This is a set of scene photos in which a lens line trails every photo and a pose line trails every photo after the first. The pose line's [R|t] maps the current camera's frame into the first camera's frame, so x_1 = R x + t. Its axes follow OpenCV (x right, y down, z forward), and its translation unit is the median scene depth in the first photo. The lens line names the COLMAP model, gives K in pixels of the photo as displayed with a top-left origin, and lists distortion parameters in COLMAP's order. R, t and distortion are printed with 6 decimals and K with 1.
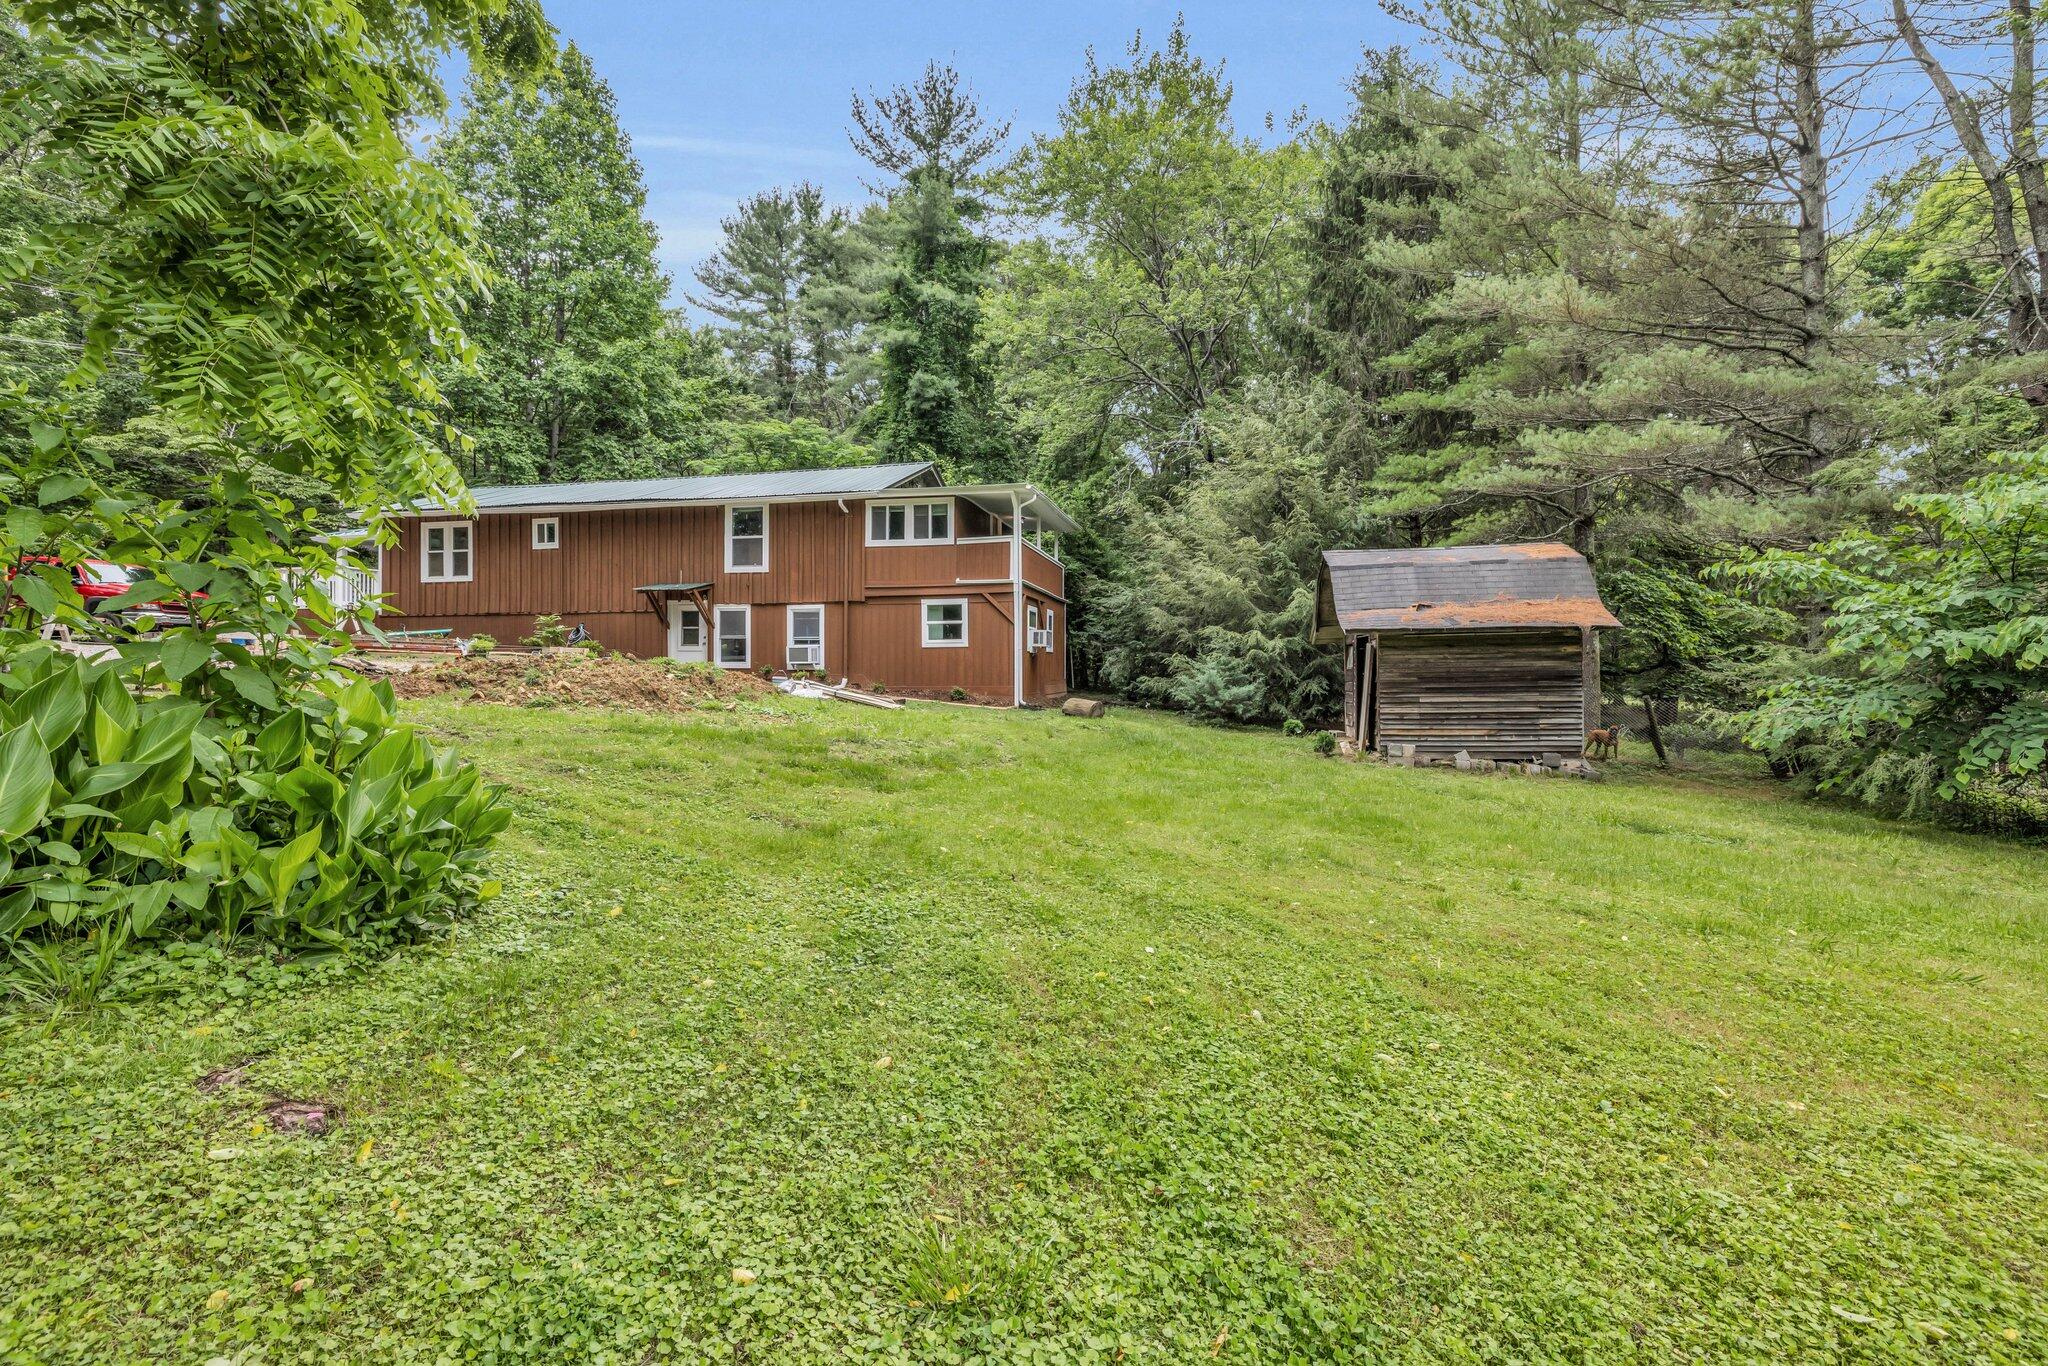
lens RADIAL K [[976.2, 0, 1025.3], [0, 976.2, 682.9], [0, 0, 1]] dist [-0.004770, 0.000067]
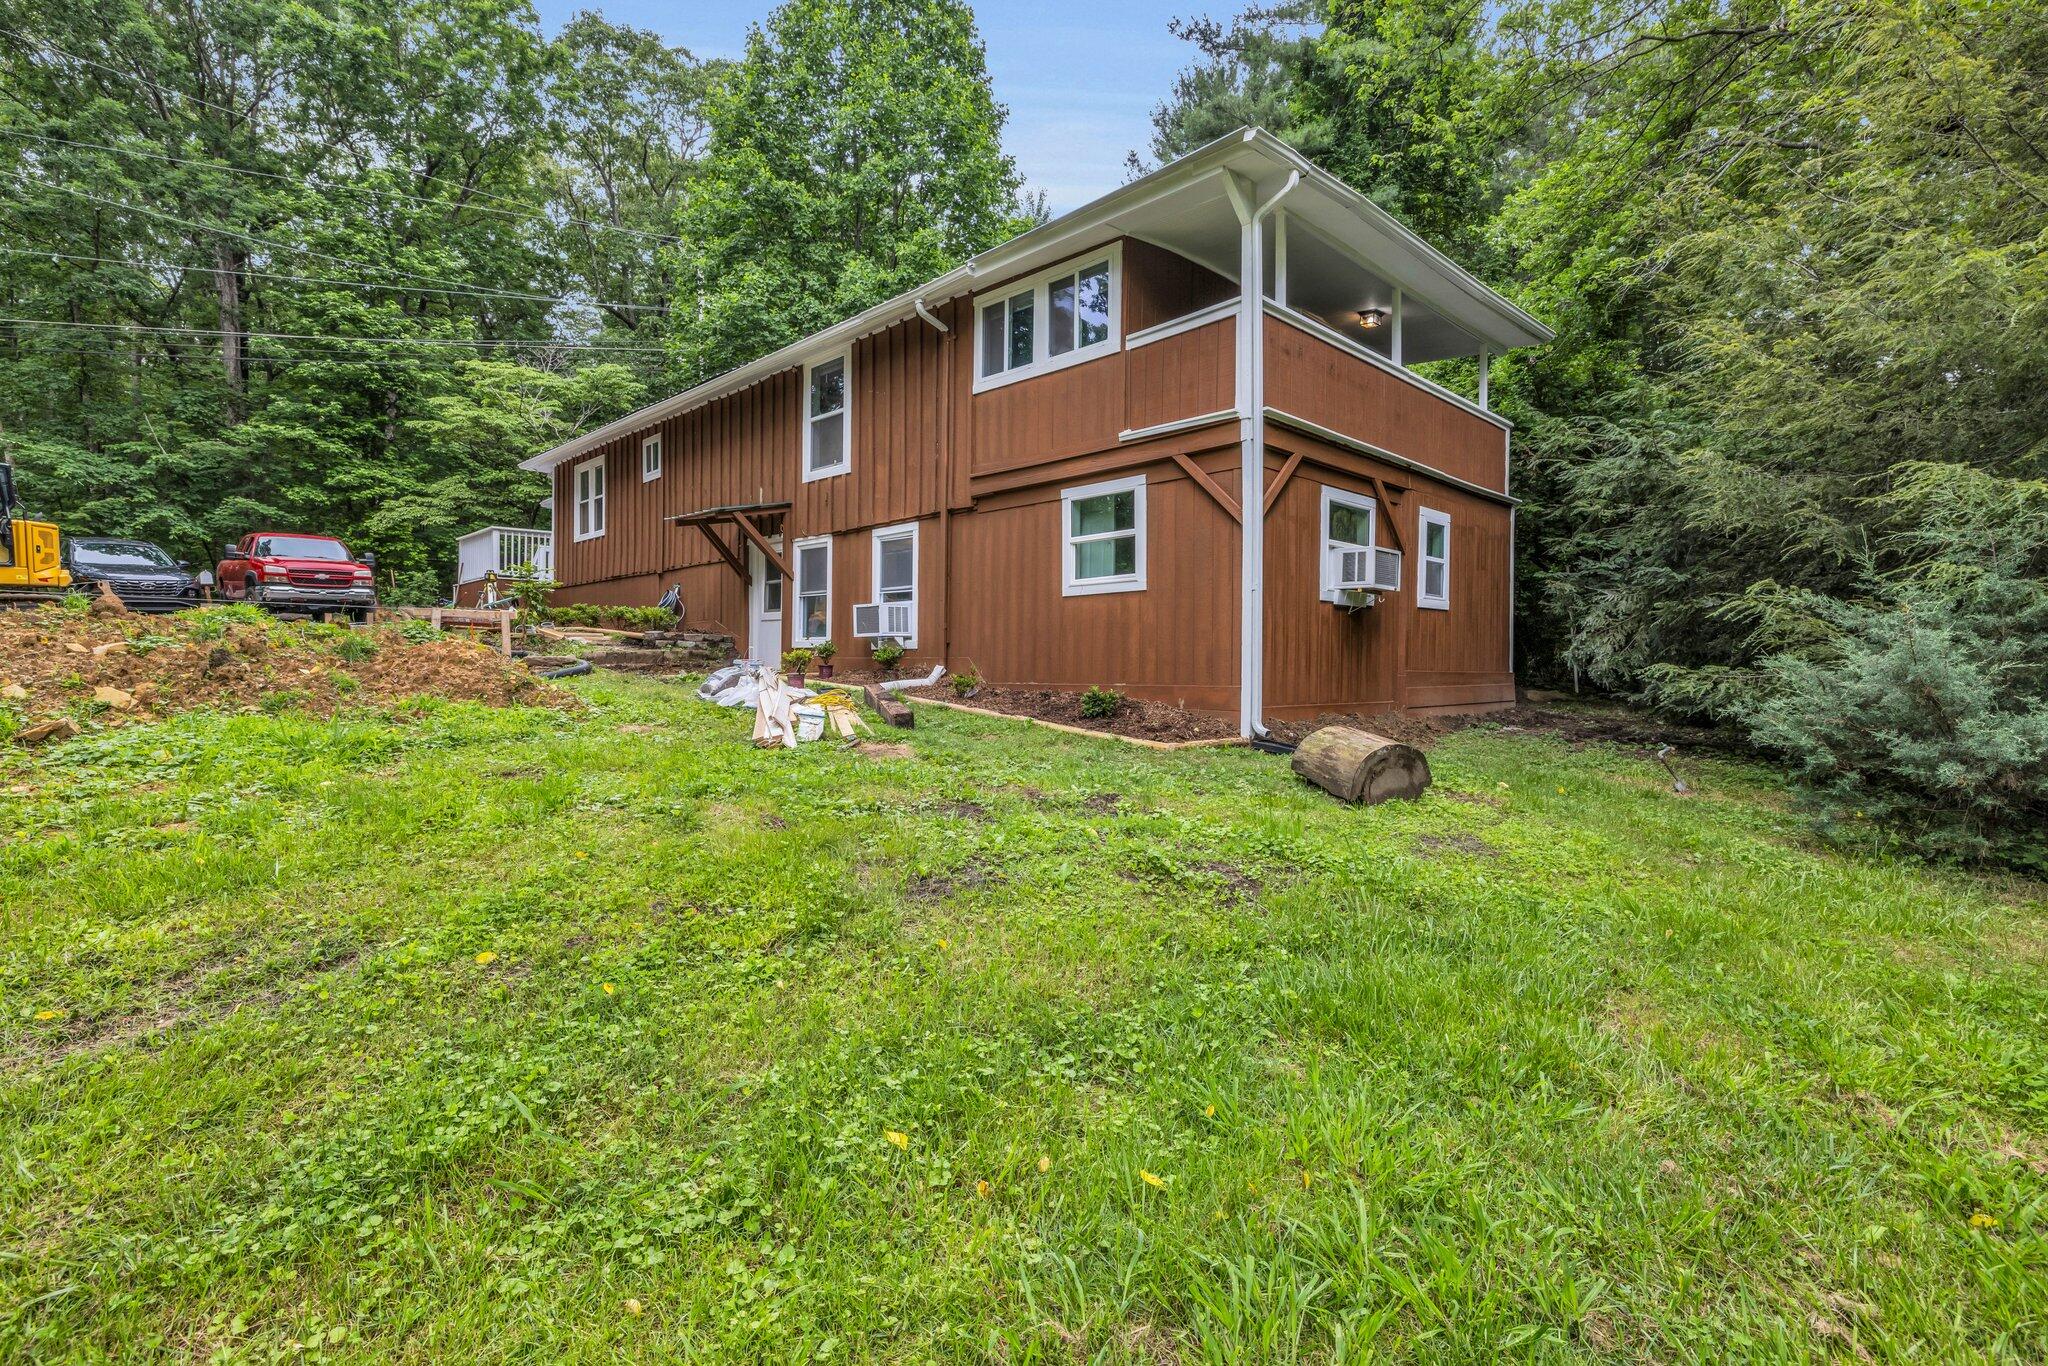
lens RADIAL K [[976.2, 0, 1020.6], [0, 976.2, 671.3], [0, 0, 1]] dist [-0.004770, 0.000067]
pose [[0.828266, 0.006335, -0.560299, 0.128907], [-0.011830, 0.999911, -0.006182, 0.000849], [0.560210, 0.011749, 0.828267, 0.617489]]
